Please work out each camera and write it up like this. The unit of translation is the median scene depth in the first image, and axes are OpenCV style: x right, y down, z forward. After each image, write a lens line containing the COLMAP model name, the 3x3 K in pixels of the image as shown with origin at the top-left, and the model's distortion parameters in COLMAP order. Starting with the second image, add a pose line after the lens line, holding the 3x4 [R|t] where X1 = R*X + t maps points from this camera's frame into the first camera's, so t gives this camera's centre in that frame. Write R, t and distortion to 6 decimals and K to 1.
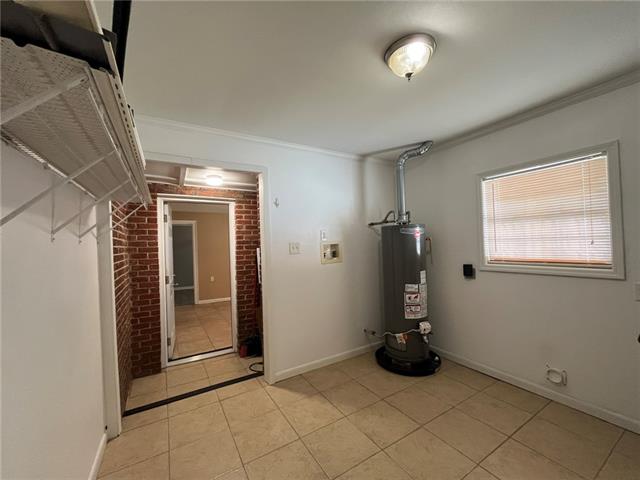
lens RADIAL K [[260.1, 0, 319.1], [0, 260.1, 240.5], [0, 0, 1]] dist [-0.000697, -0.000162]
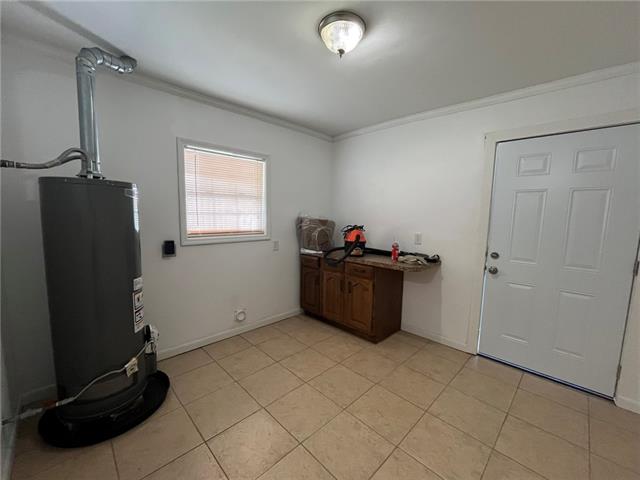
lens RADIAL K [[260.1, 0, 319.1], [0, 260.1, 240.5], [0, 0, 1]] dist [-0.000697, -0.000162]
pose [[-0.226768, -0.070740, 0.971376, -0.409415], [-0.016181, 0.997495, 0.068865, 0.026059], [-0.973814, -0.000102, -0.227344, 0.781645]]
